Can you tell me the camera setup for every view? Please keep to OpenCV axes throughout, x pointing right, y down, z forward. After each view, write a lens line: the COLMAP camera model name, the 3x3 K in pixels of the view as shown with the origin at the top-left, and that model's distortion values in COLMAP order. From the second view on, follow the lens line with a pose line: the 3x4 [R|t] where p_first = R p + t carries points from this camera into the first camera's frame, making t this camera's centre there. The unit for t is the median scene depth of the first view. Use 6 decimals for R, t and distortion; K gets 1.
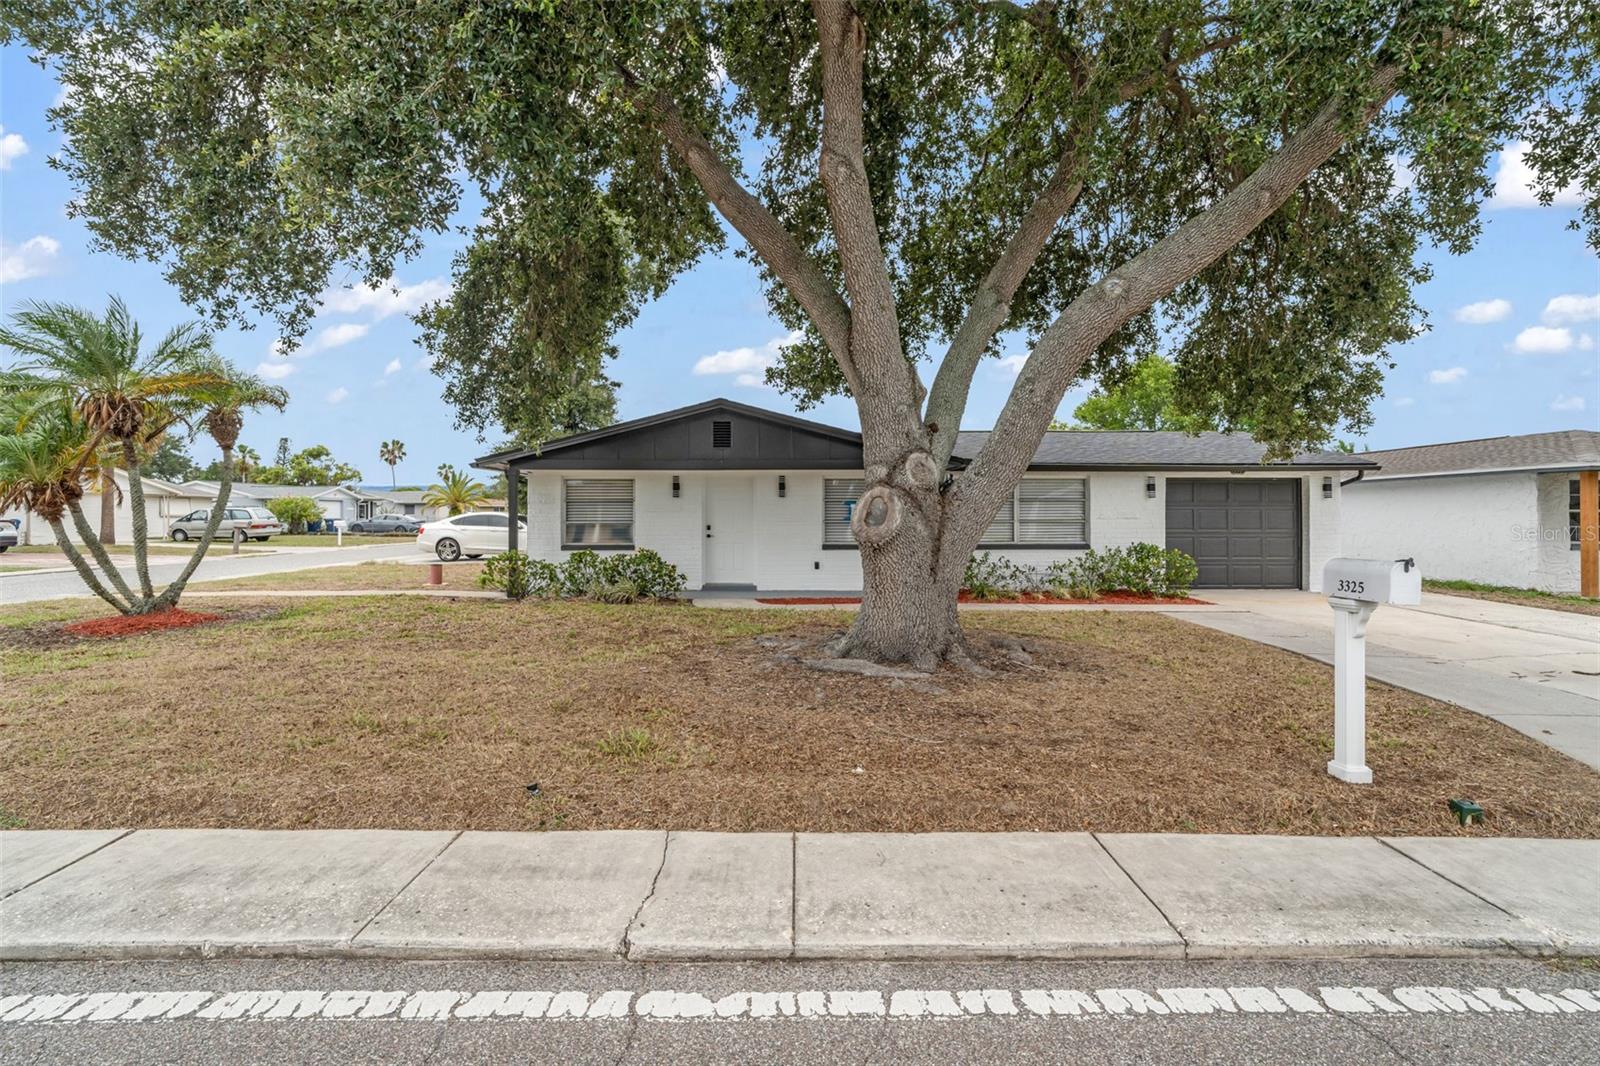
lens RADIAL K [[752.1, 0, 804.6], [0, 752.1, 534.8], [0, 0, 1]] dist [-0.005795, 0.002620]
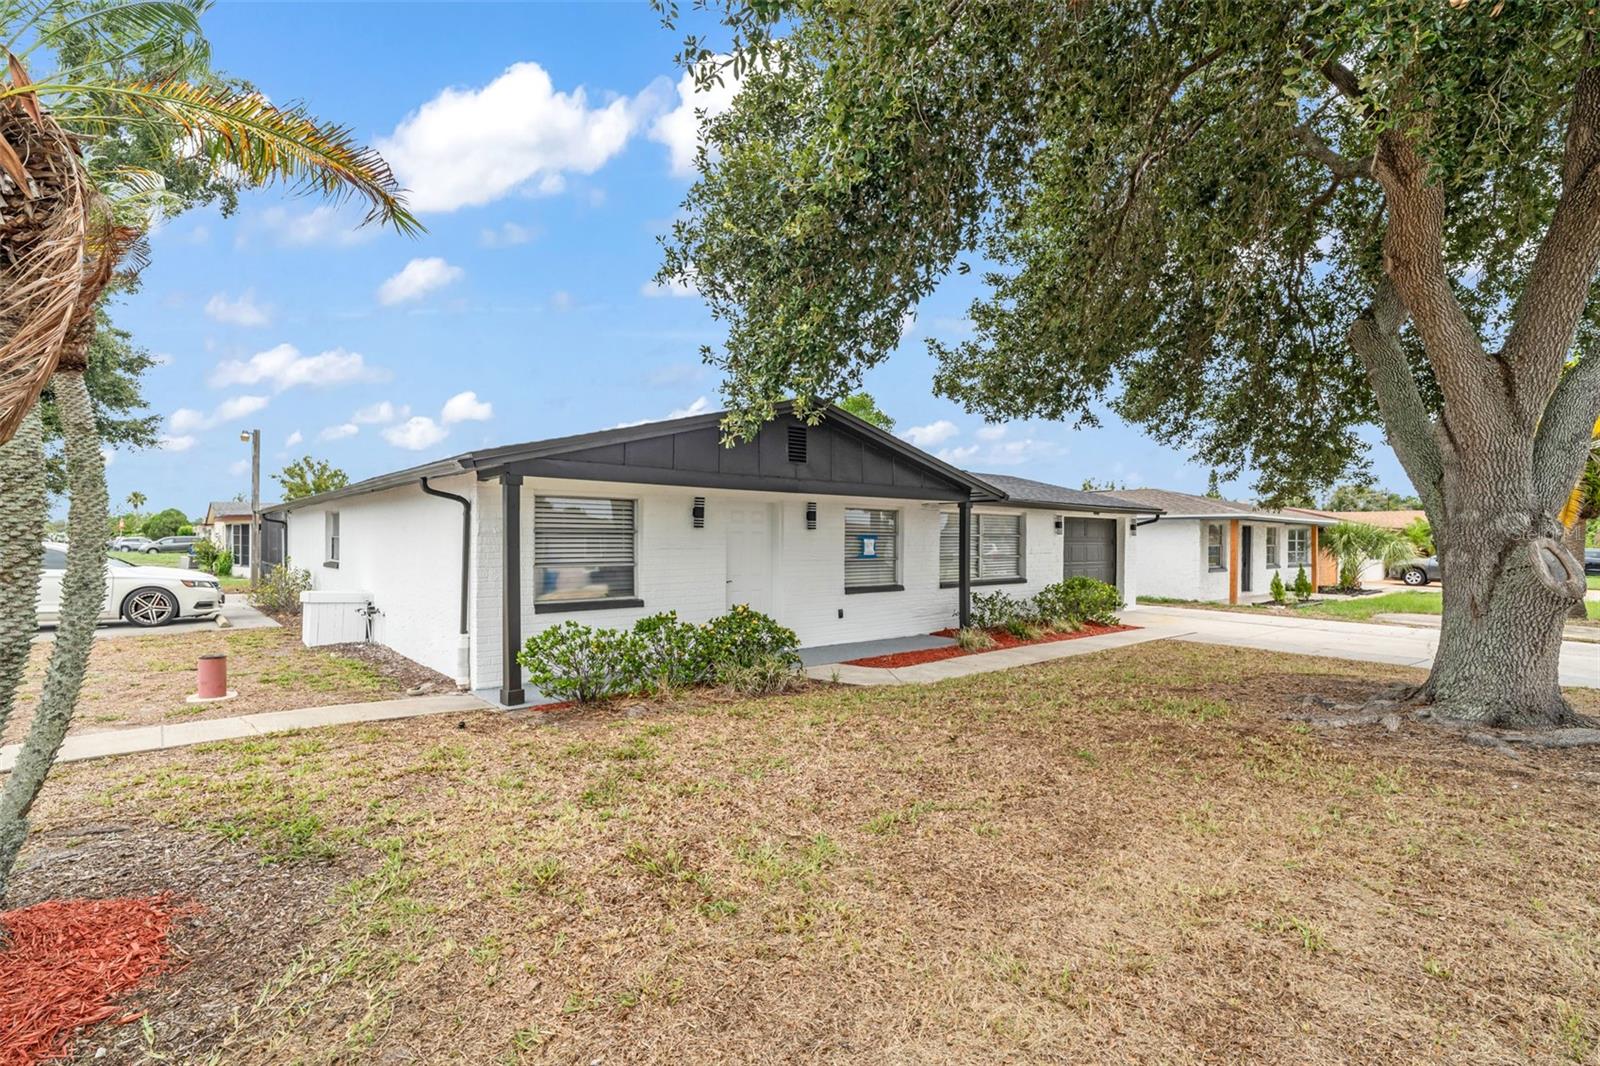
lens RADIAL K [[752.1, 0, 787.8], [0, 752.1, 544.4], [0, 0, 1]] dist [-0.005795, 0.002620]
pose [[0.771193, 0.000322, 0.636601, -0.557052], [0.015616, 0.999689, -0.019423, -0.019682], [-0.636409, 0.024920, 0.770949, 0.409731]]
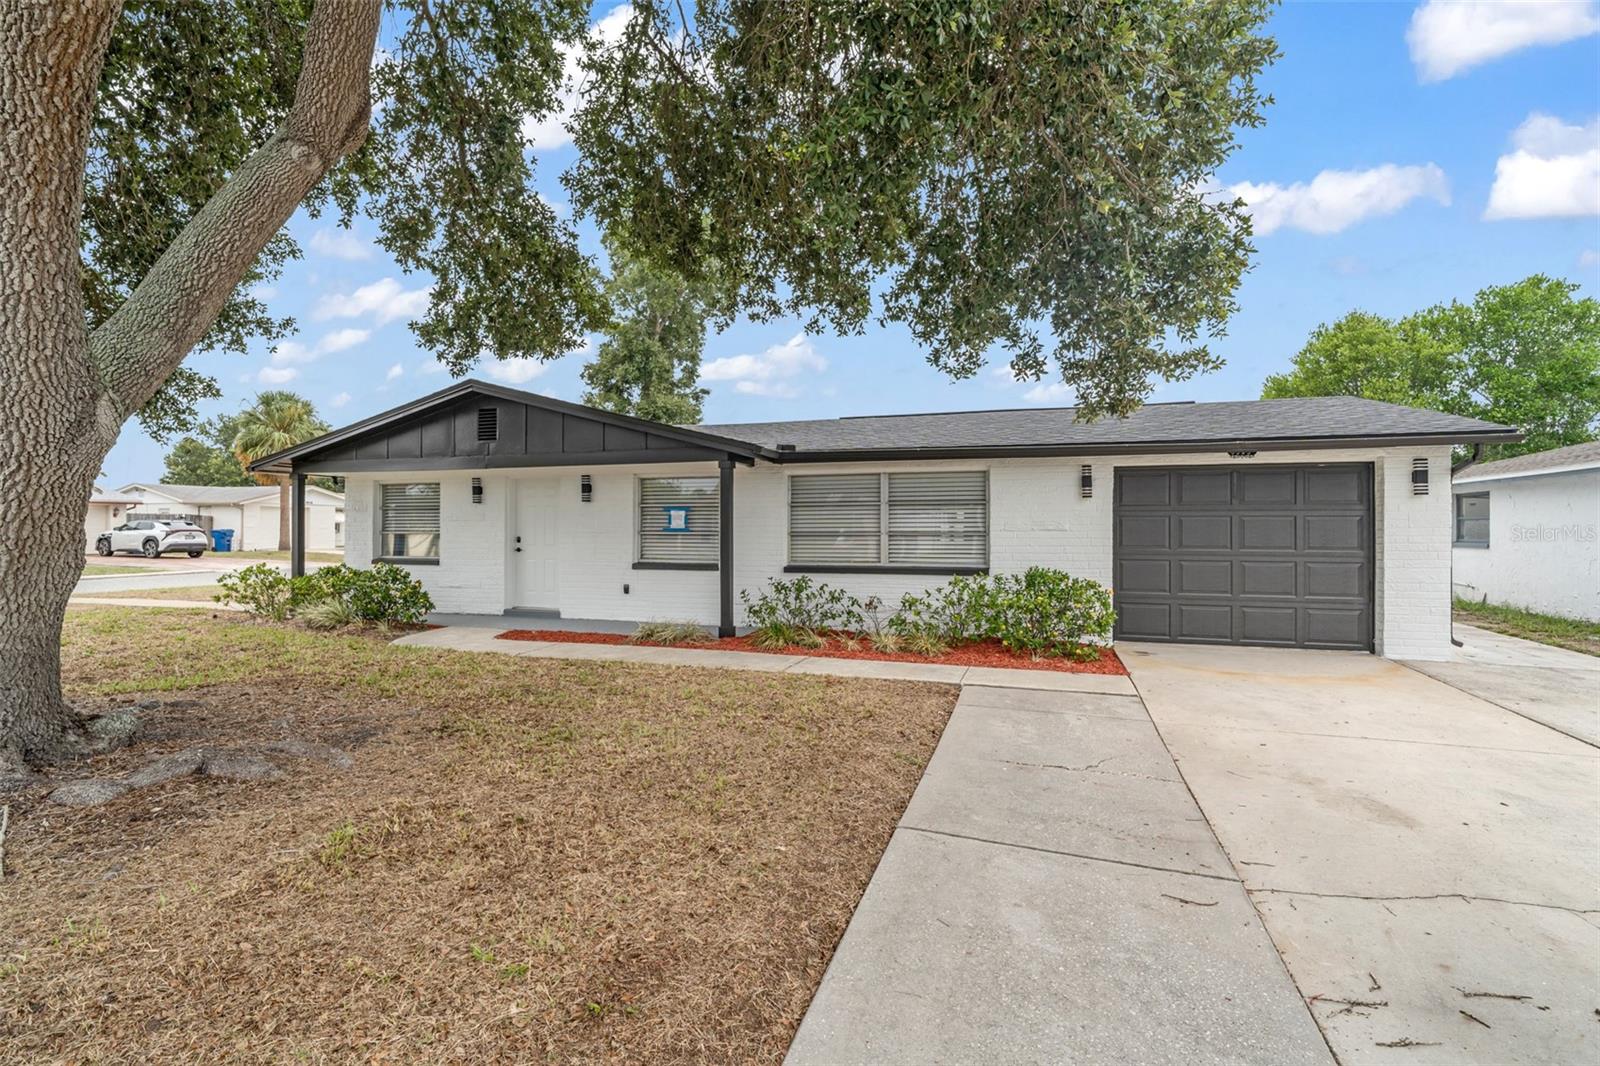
lens RADIAL K [[752.1, 0, 803.2], [0, 752.1, 543.5], [0, 0, 1]] dist [-0.005795, 0.002620]
pose [[0.950110, 0.008067, -0.311809, 0.438770], [-0.008957, 0.999959, -0.001422, -0.007305], [0.311785, 0.004144, 0.950144, 0.320118]]
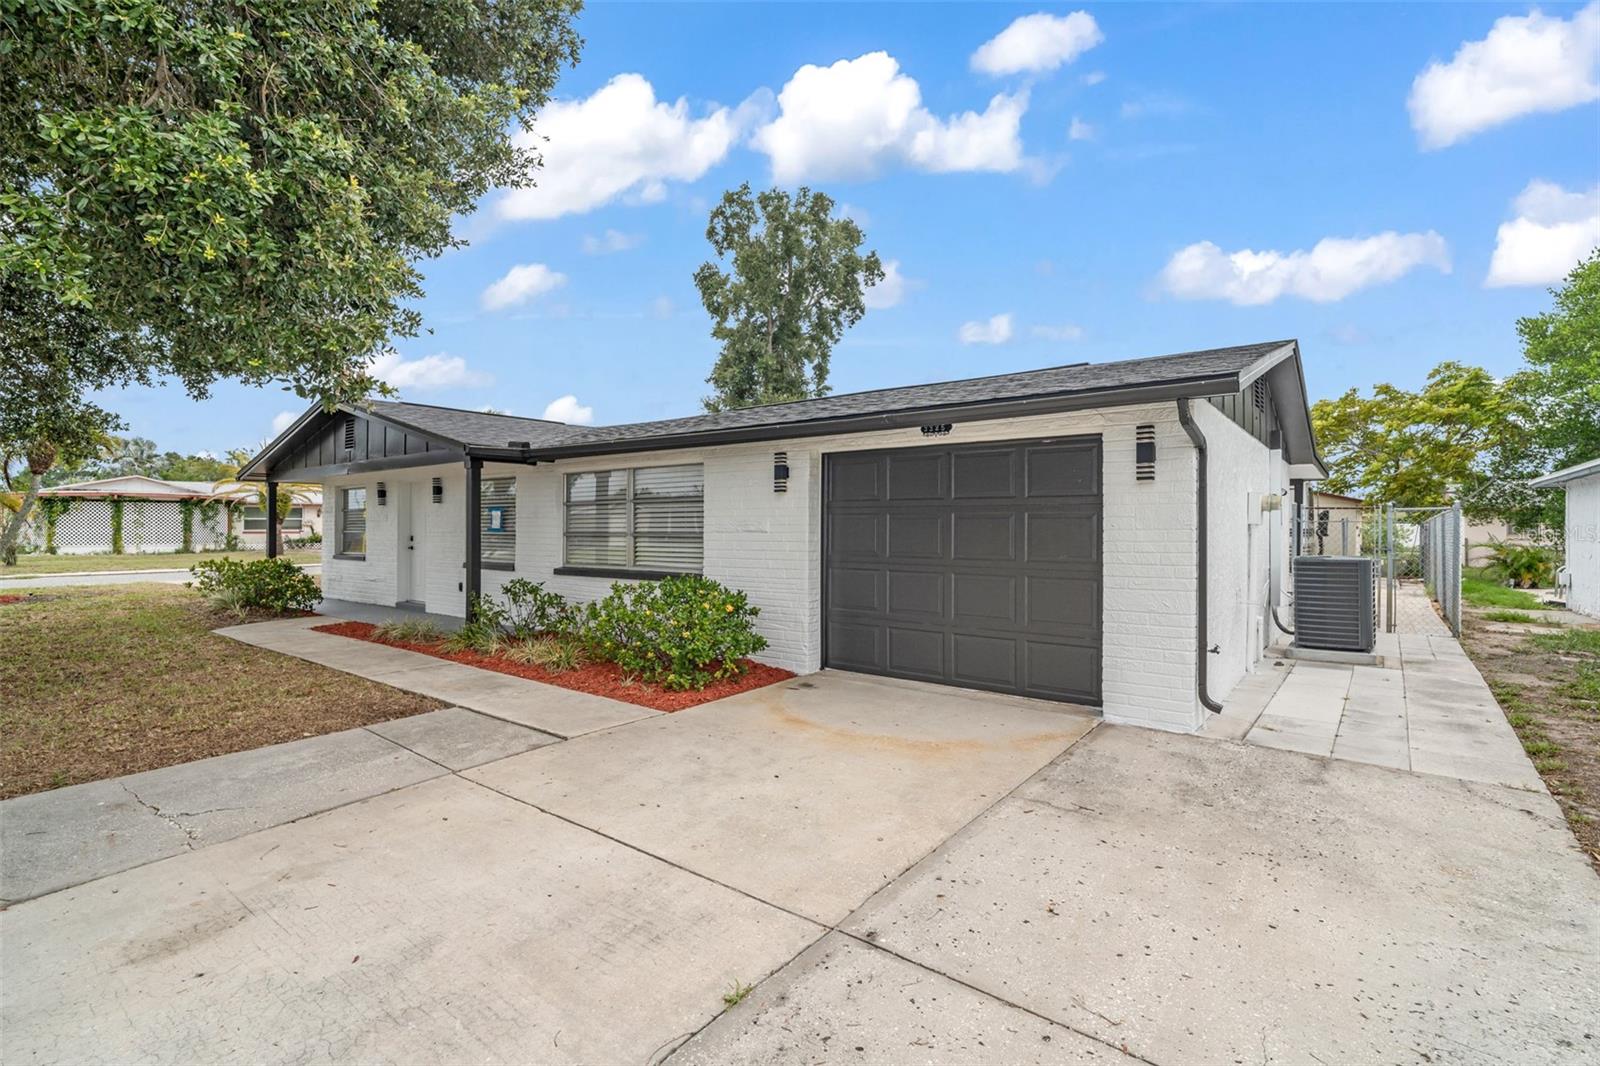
lens RADIAL K [[752.1, 0, 803.2], [0, 752.1, 541.5], [0, 0, 1]] dist [-0.005795, 0.002620]
pose [[0.781524, 0.014728, -0.623702, 0.815794], [-0.016033, 0.999865, 0.003522, -0.016810], [0.623669, 0.007247, 0.781655, 0.606294]]
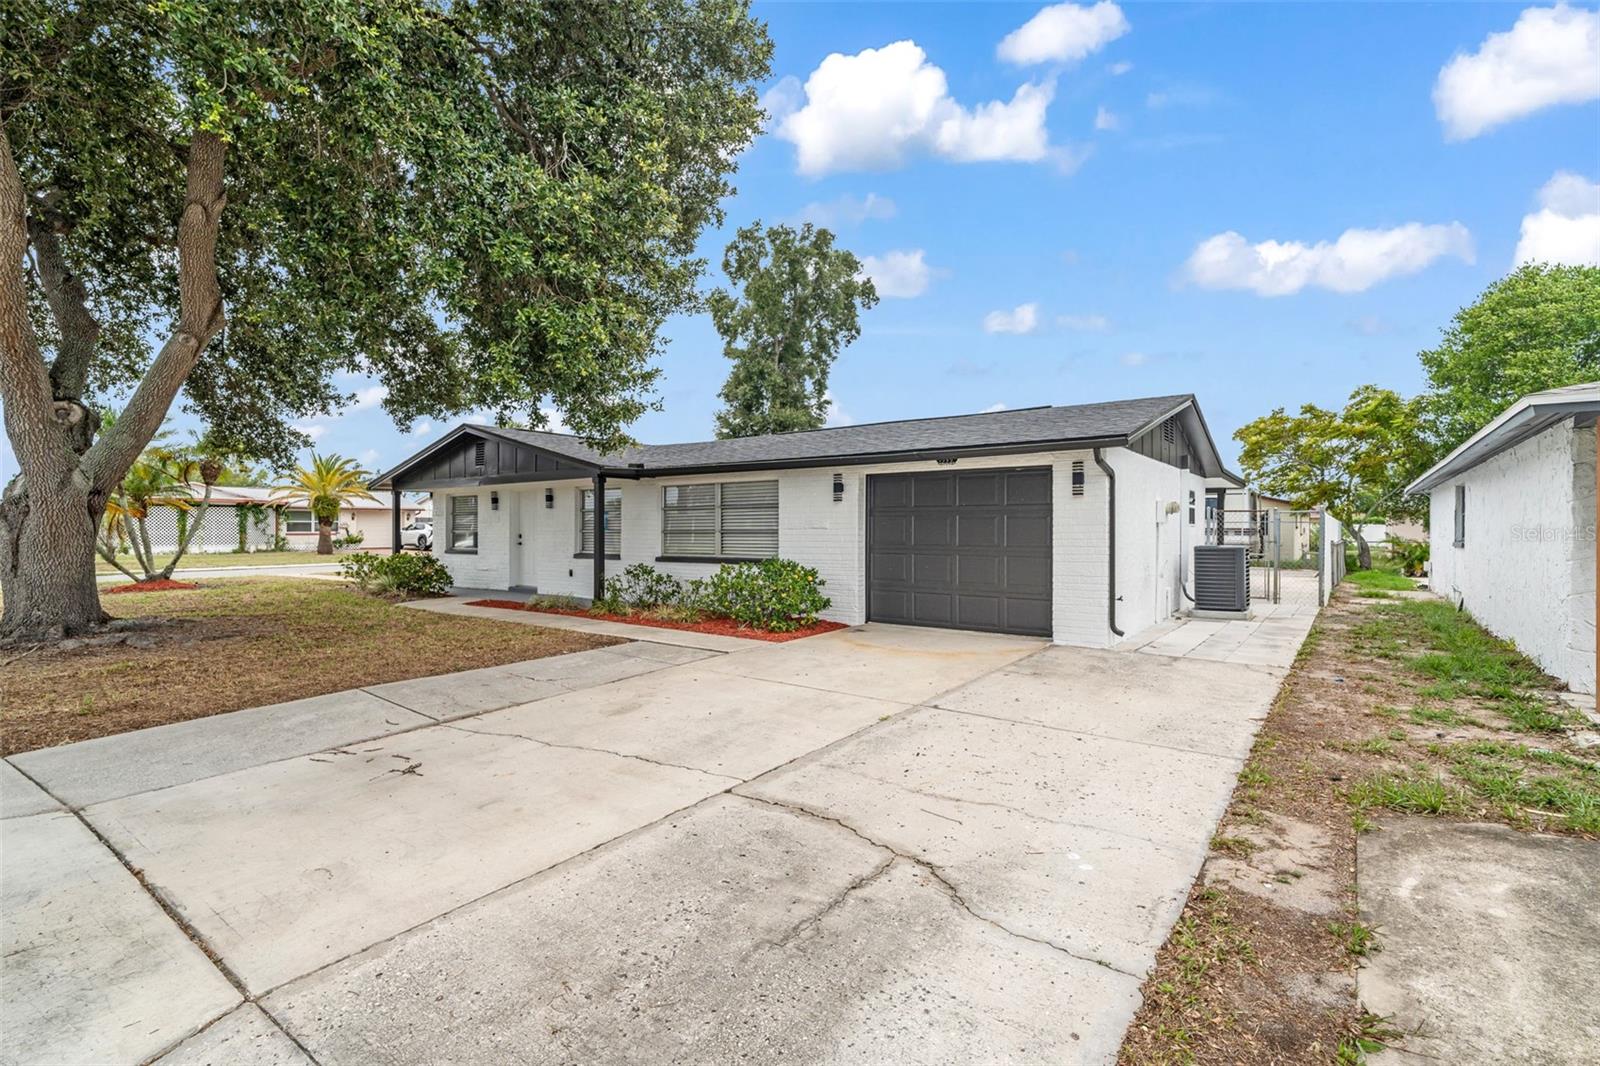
lens RADIAL K [[752.1, 0, 794.7], [0, 752.1, 541.2], [0, 0, 1]] dist [-0.005795, 0.002620]
pose [[0.788958, 0.010985, -0.614349, 0.912915], [-0.013731, 0.999906, 0.000247, -0.008031], [0.614294, 0.008241, 0.789034, 0.372455]]
